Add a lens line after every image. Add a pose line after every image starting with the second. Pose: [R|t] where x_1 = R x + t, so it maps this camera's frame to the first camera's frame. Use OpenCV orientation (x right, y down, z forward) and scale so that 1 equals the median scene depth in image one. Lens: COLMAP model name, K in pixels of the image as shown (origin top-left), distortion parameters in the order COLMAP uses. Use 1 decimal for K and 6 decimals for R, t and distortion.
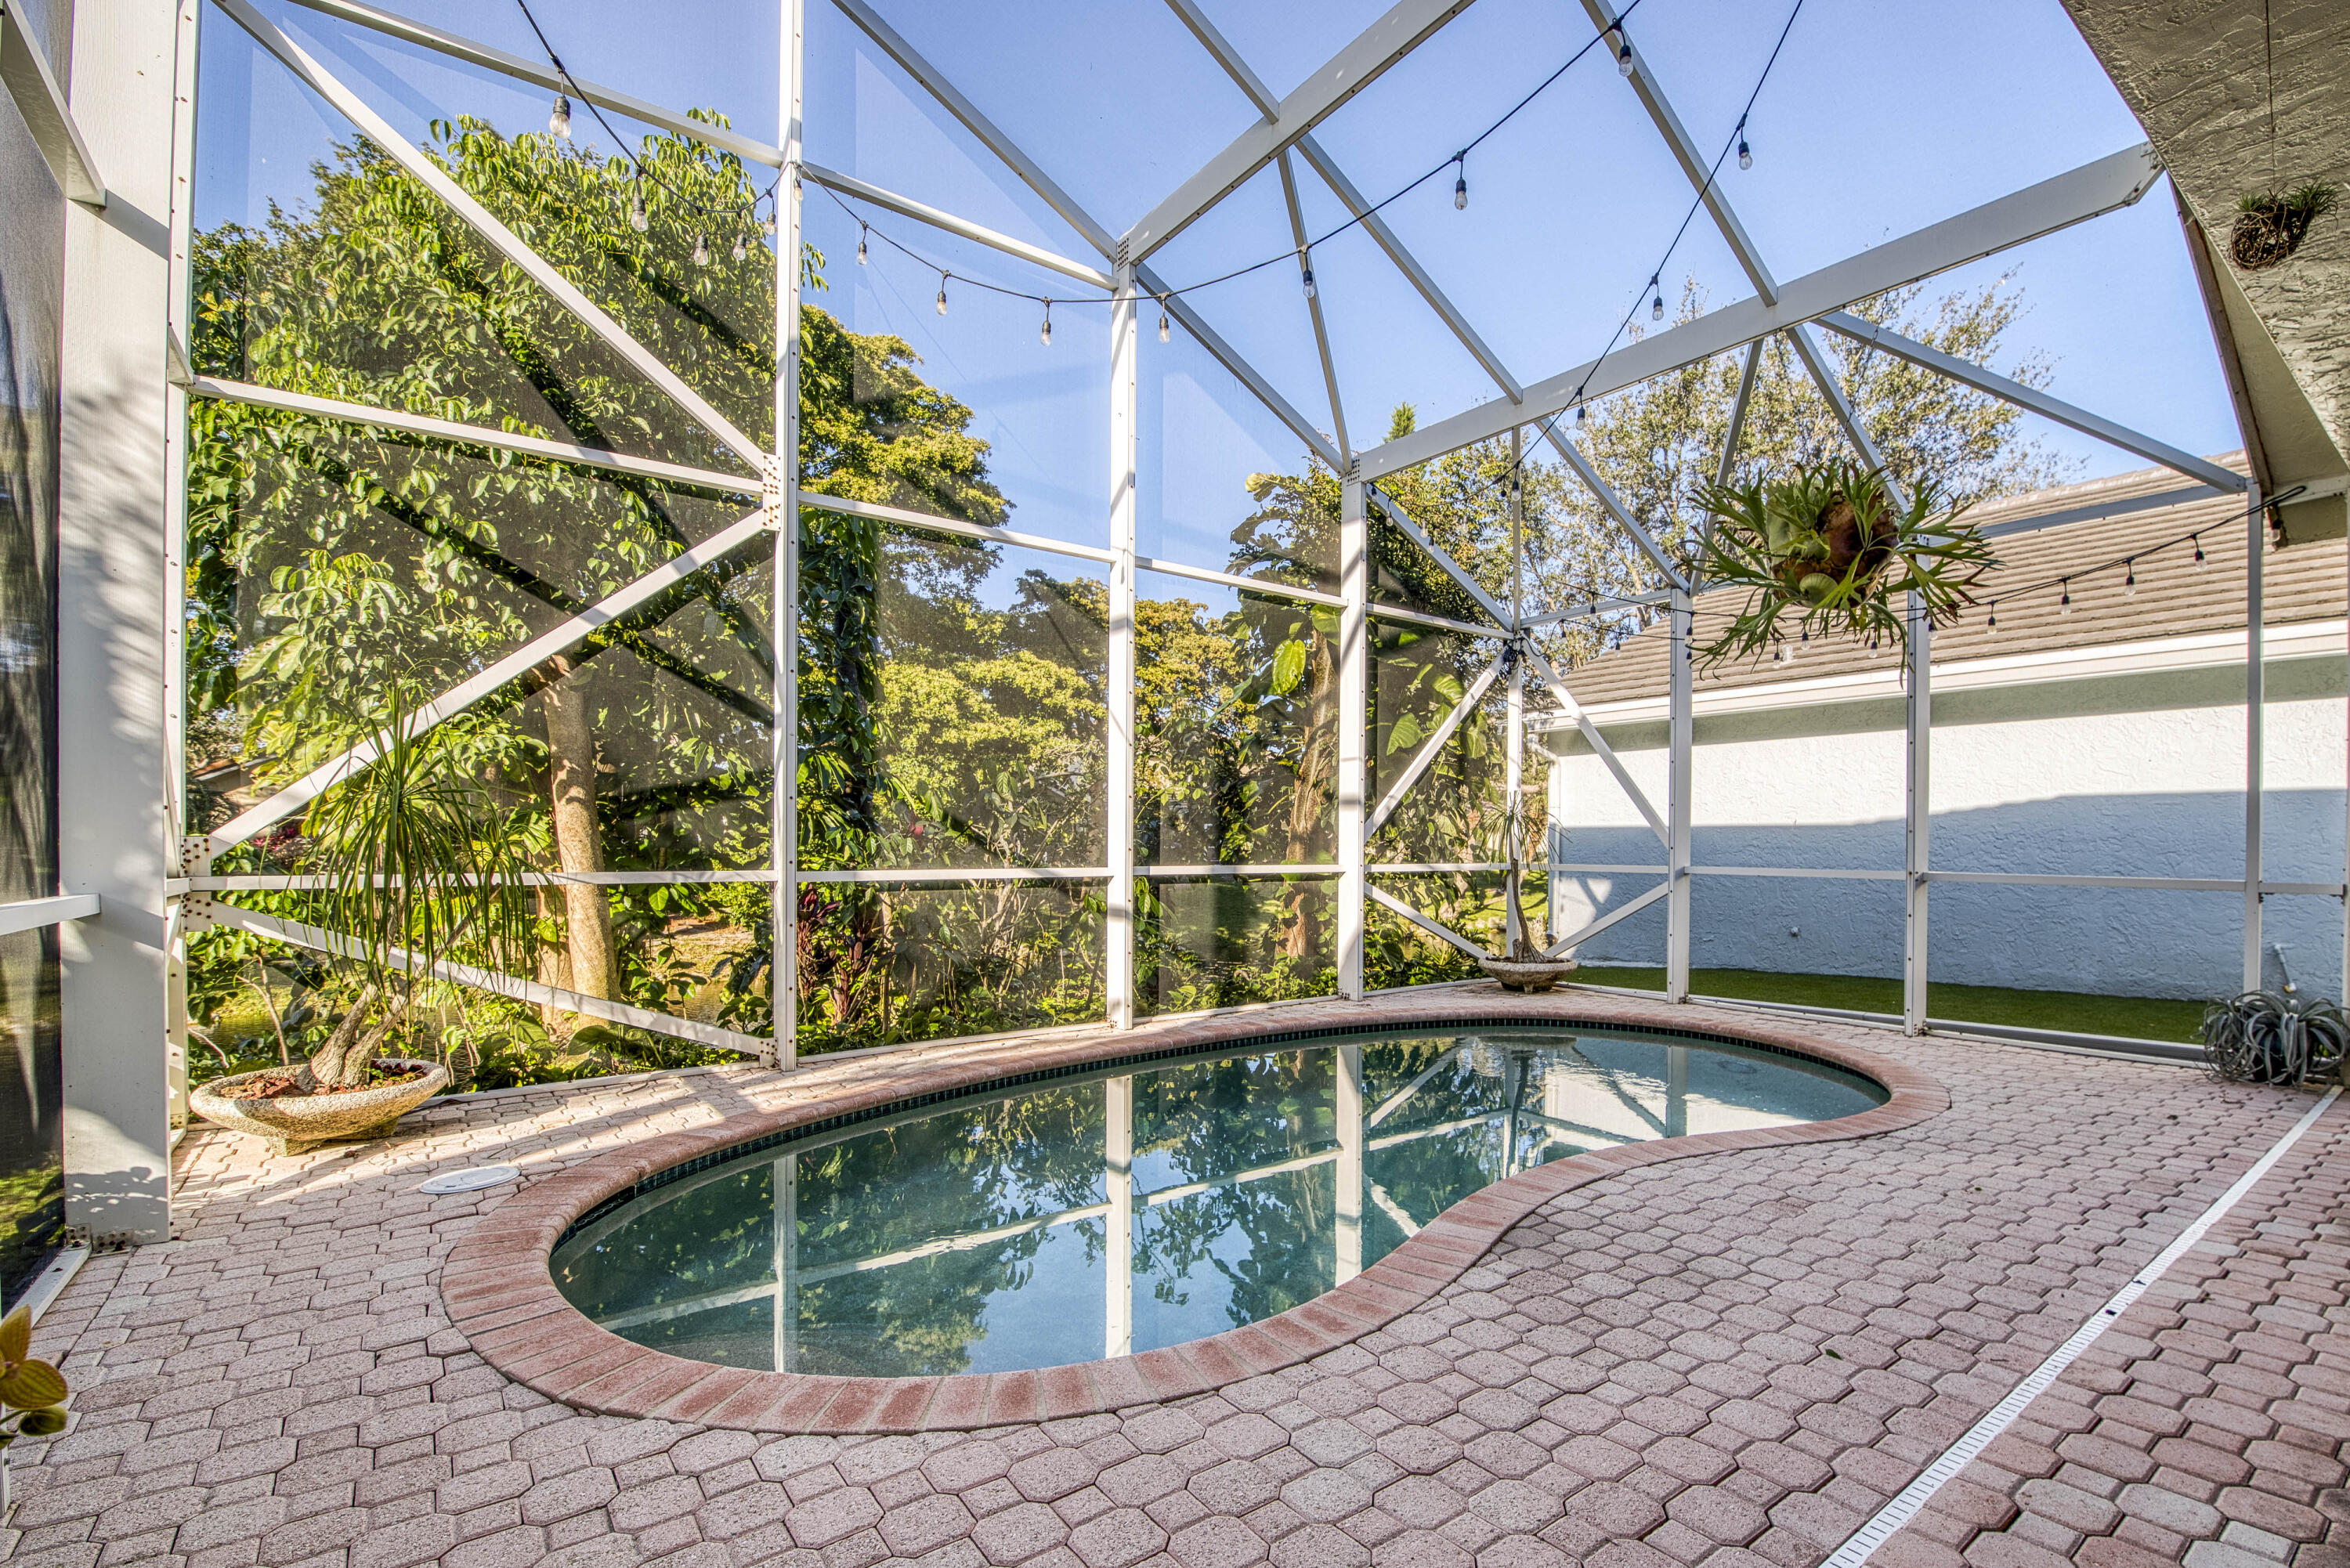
lens RADIAL K [[1070.1, 0, 1276.6], [0, 1070.1, 855.3], [0, 0, 1]] dist [-0.011890, -0.005442]
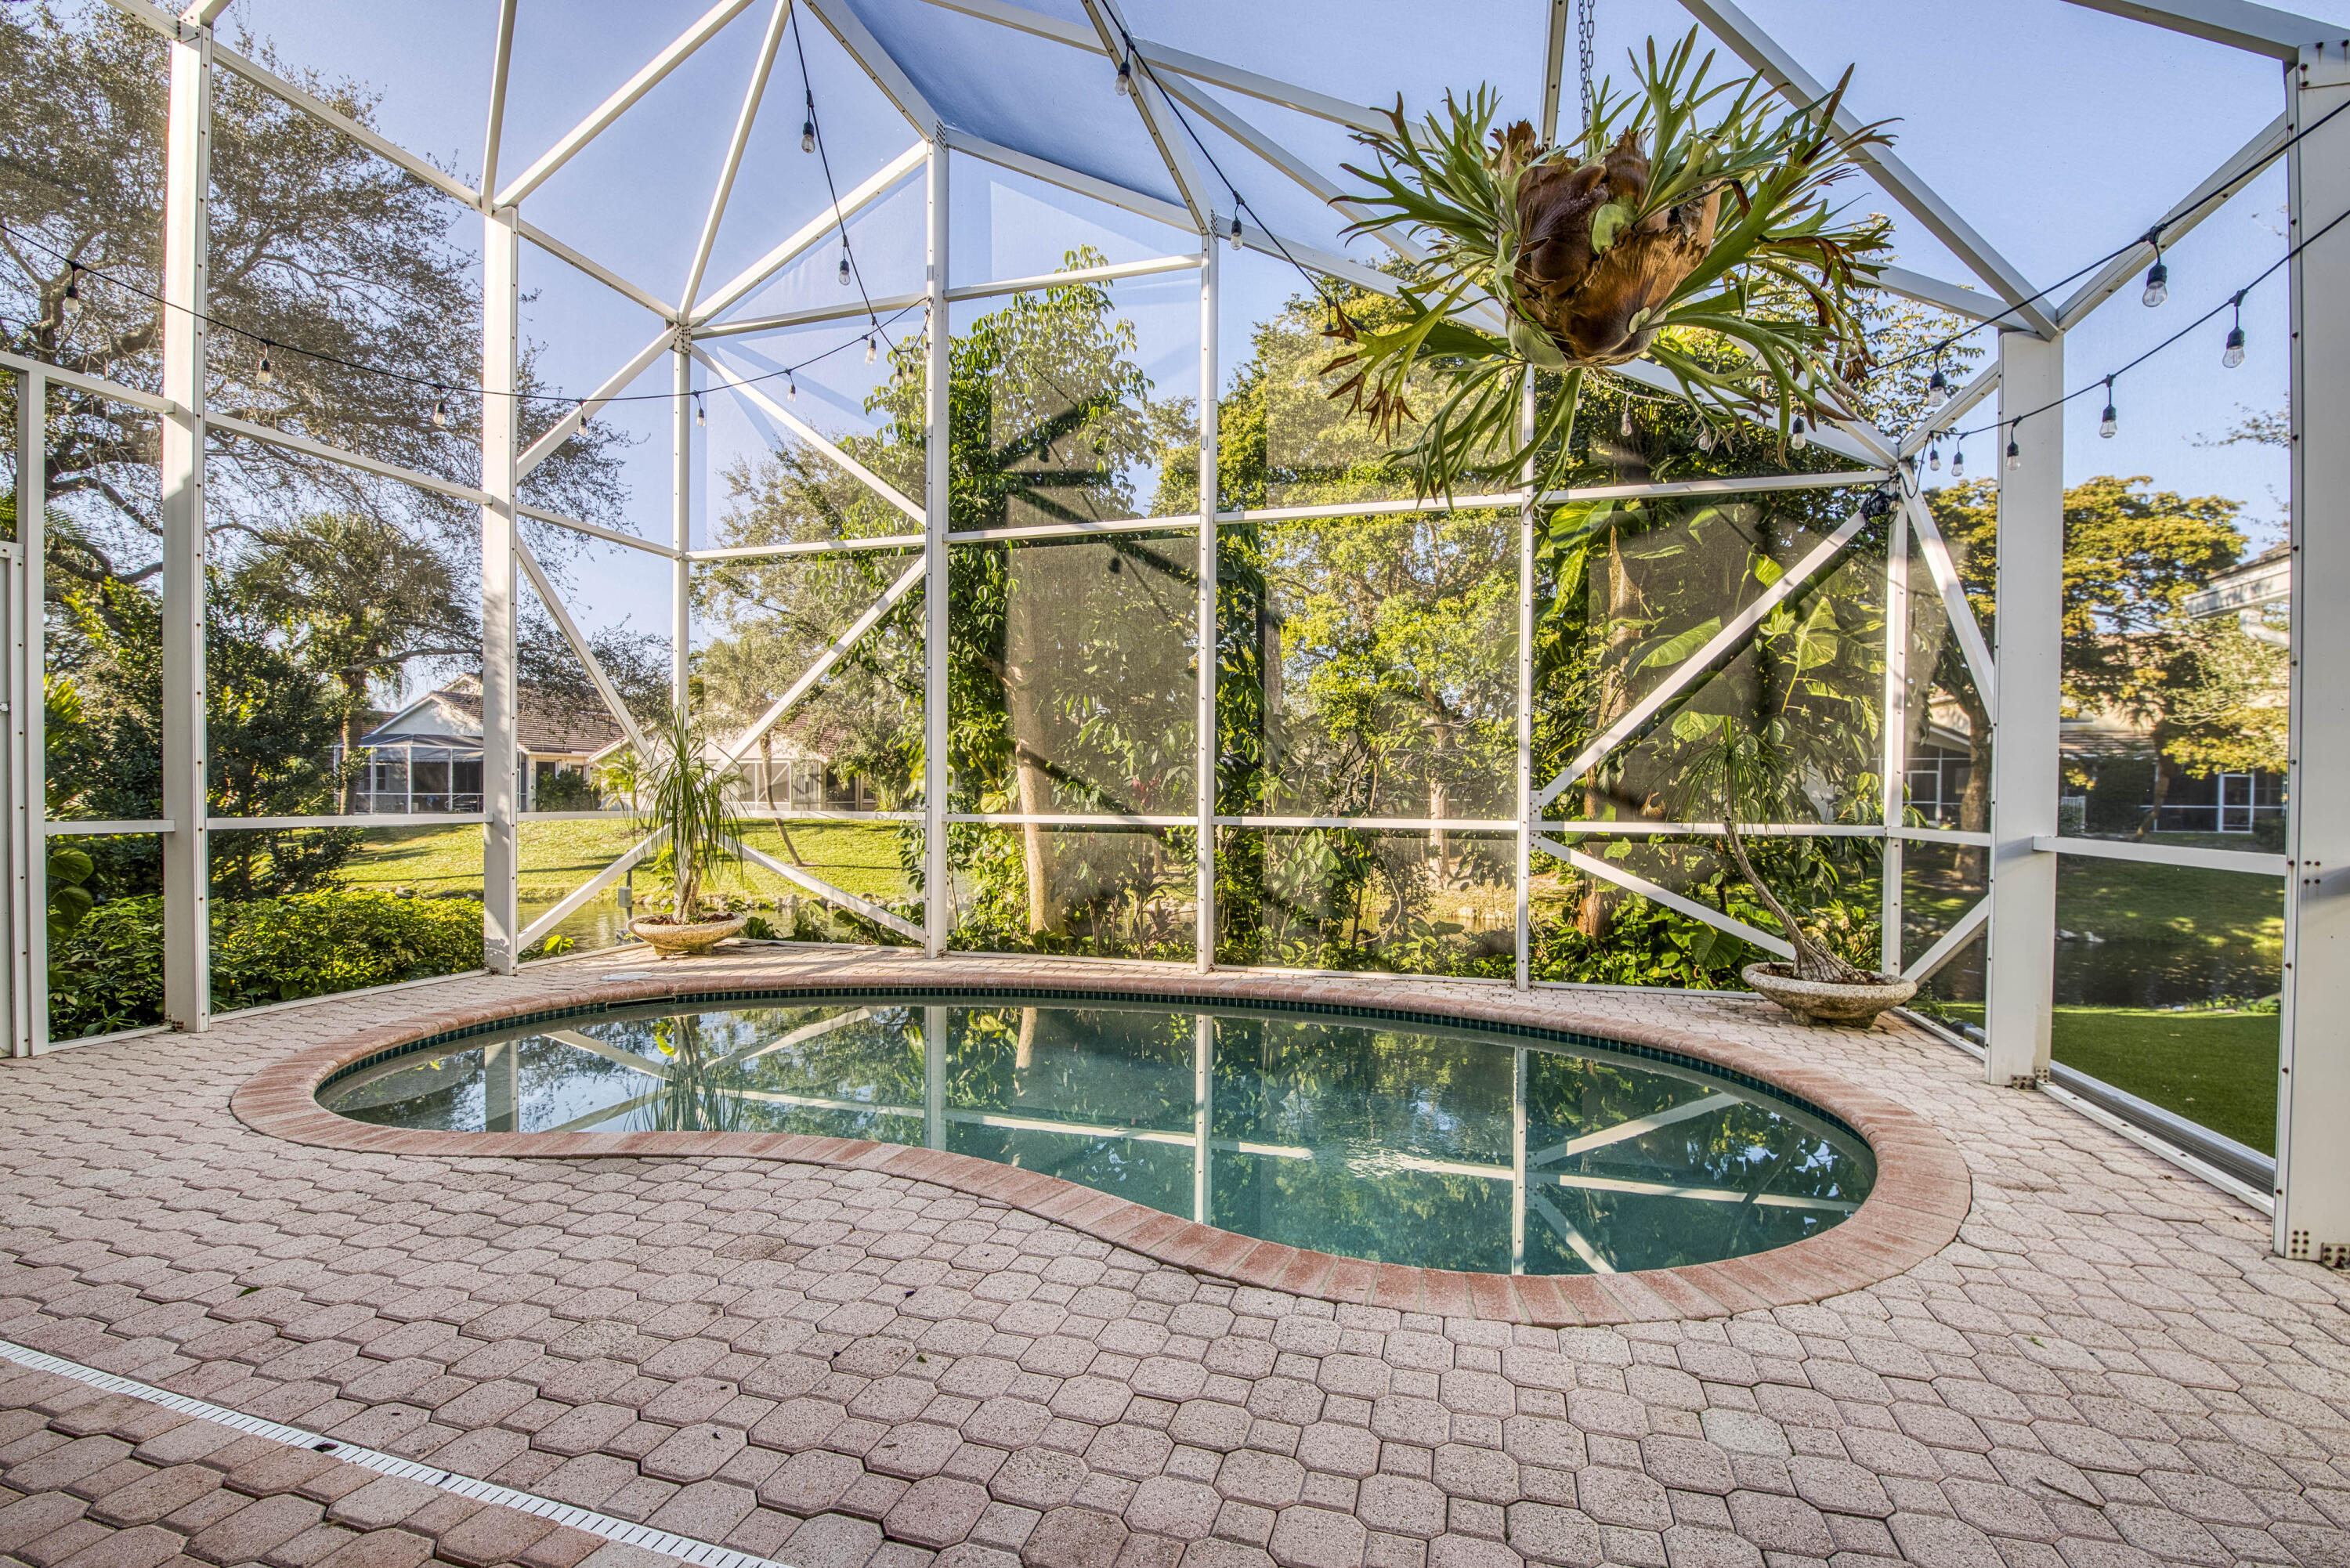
lens RADIAL K [[1010.0, 0, 1201.9], [0, 1010.0, 811.2], [0, 0, 1]] dist [-0.005190, -0.008597]
pose [[0.582318, 0.012470, -0.812866, 0.725143], [-0.012677, 0.999900, 0.006257, -0.000953], [0.812862, 0.006662, 0.582418, 0.474821]]
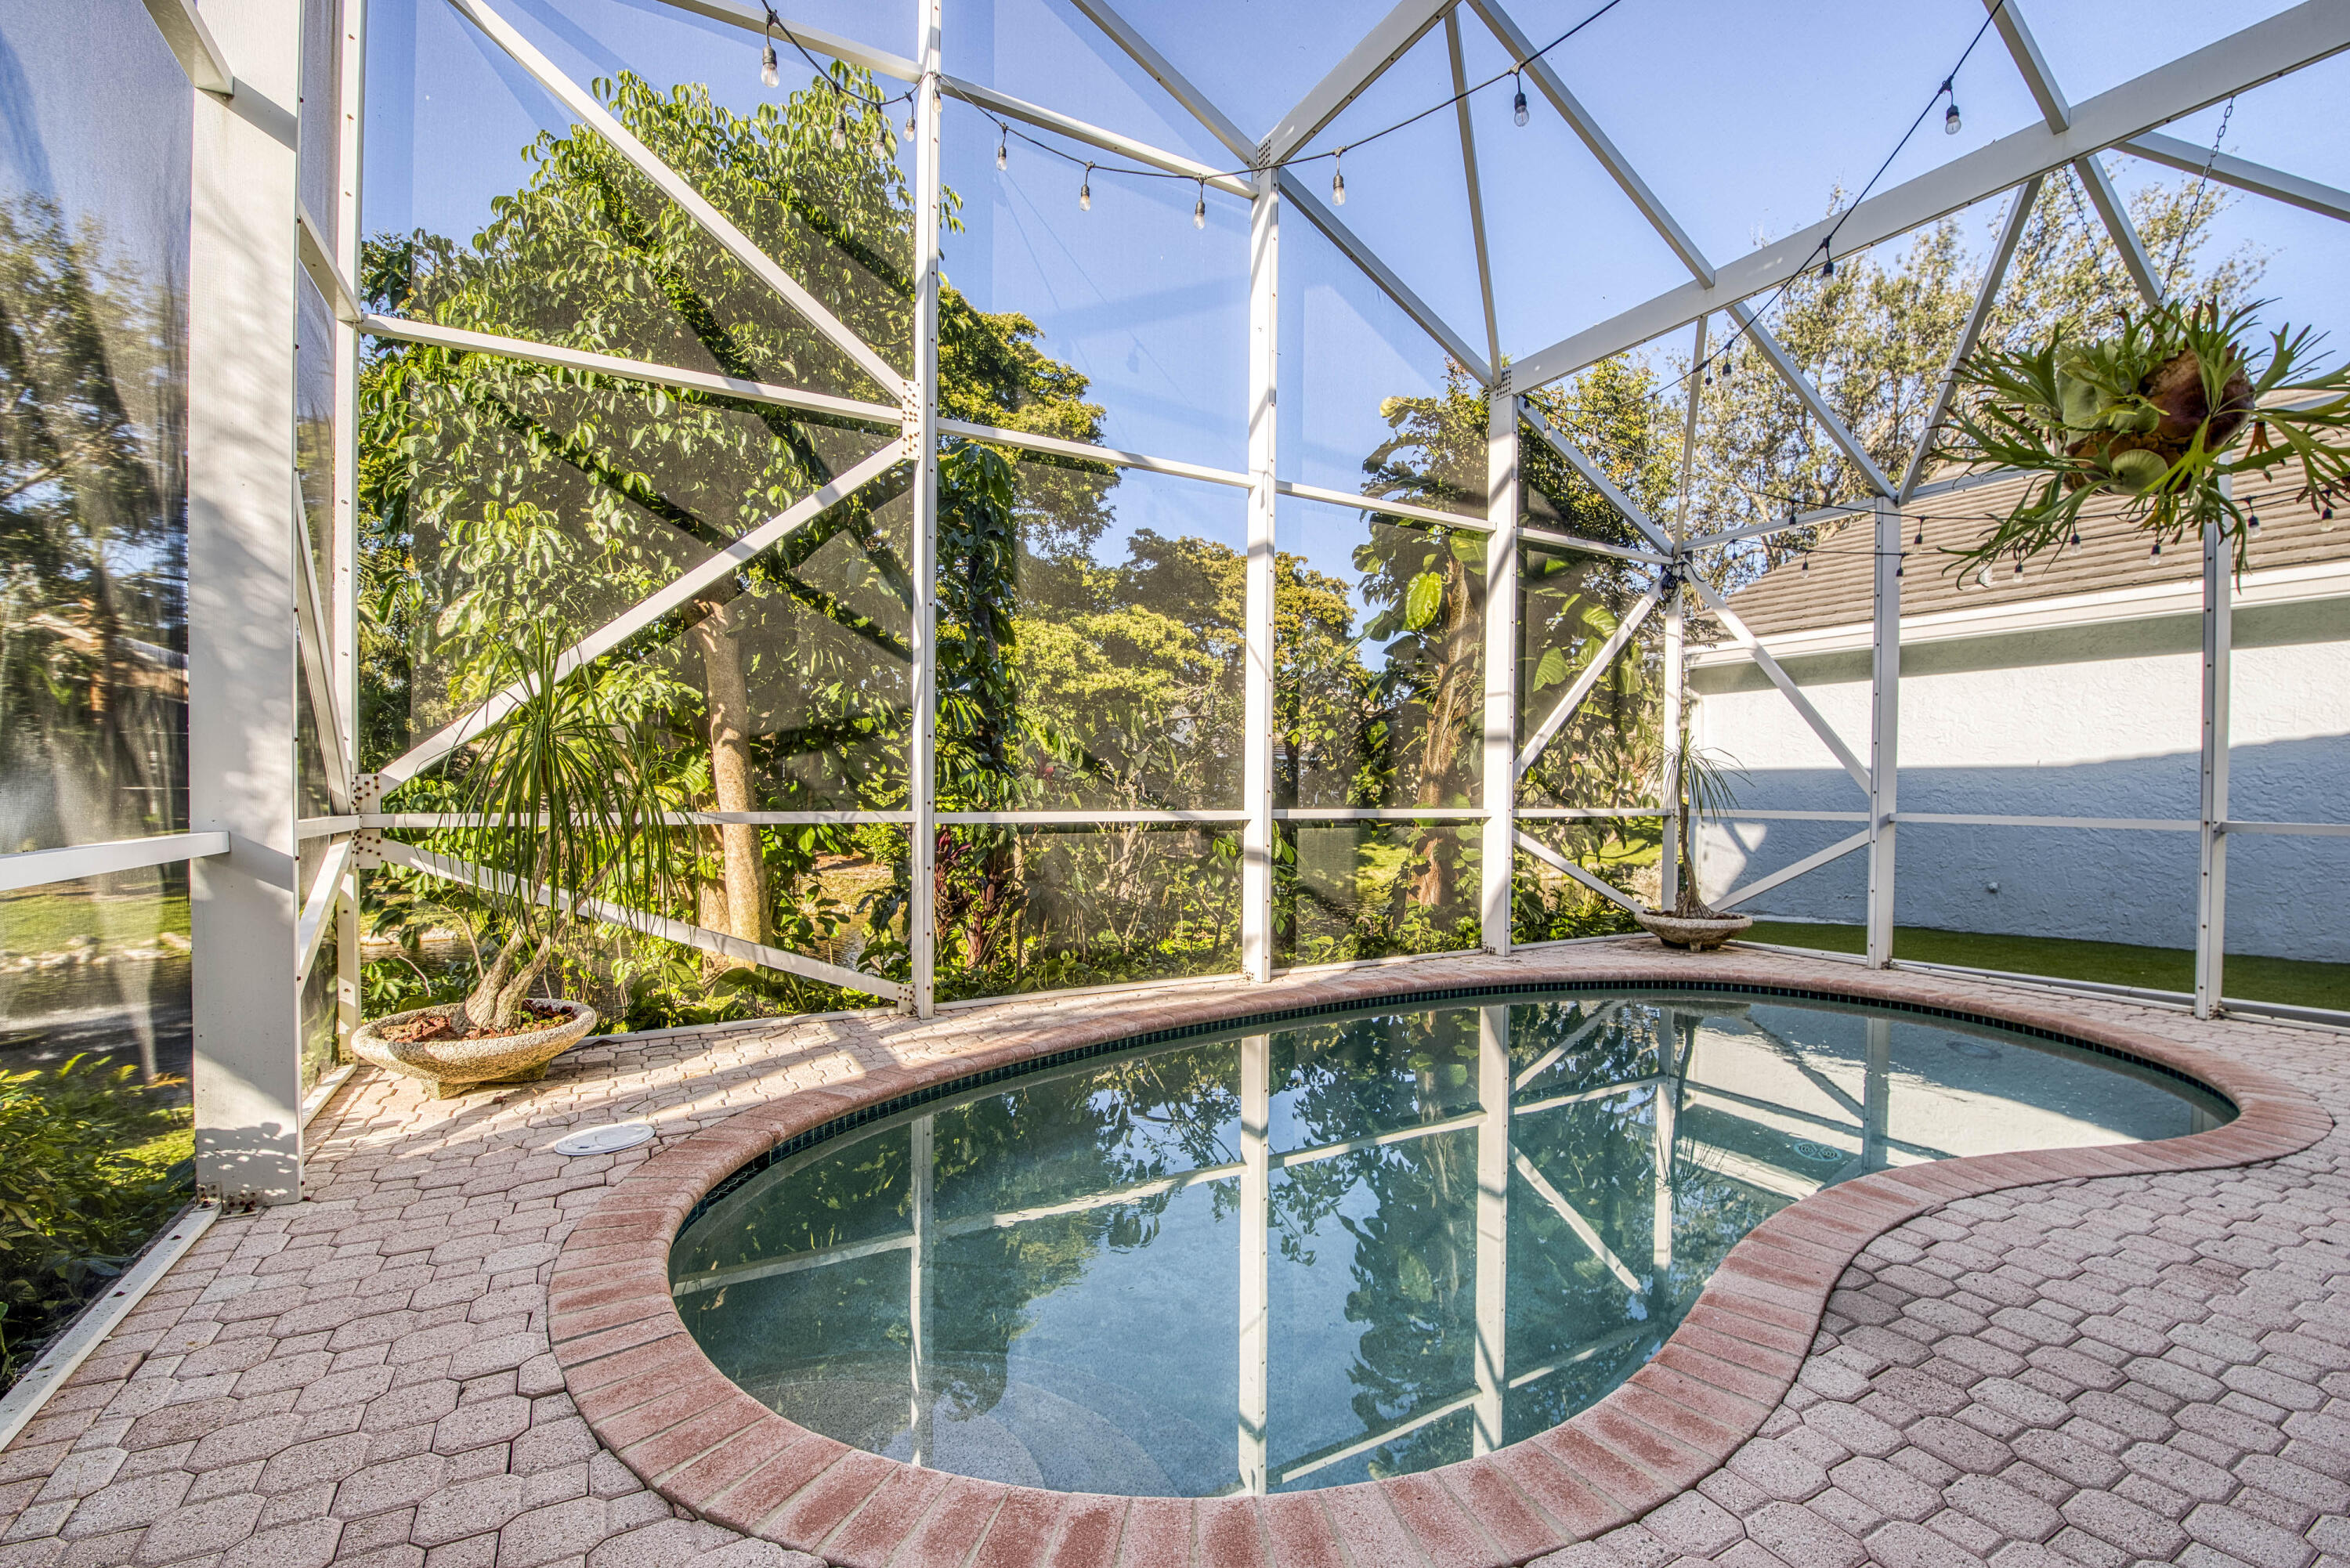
lens RADIAL K [[1010.0, 0, 1203.7], [0, 1010.0, 804.7], [0, 0, 1]] dist [-0.005190, -0.008597]
pose [[0.987575, 0.004872, -0.157071, -0.059645], [-0.004167, 0.999980, 0.004816, 0.002193], [0.157091, -0.004101, 0.987576, 0.123233]]
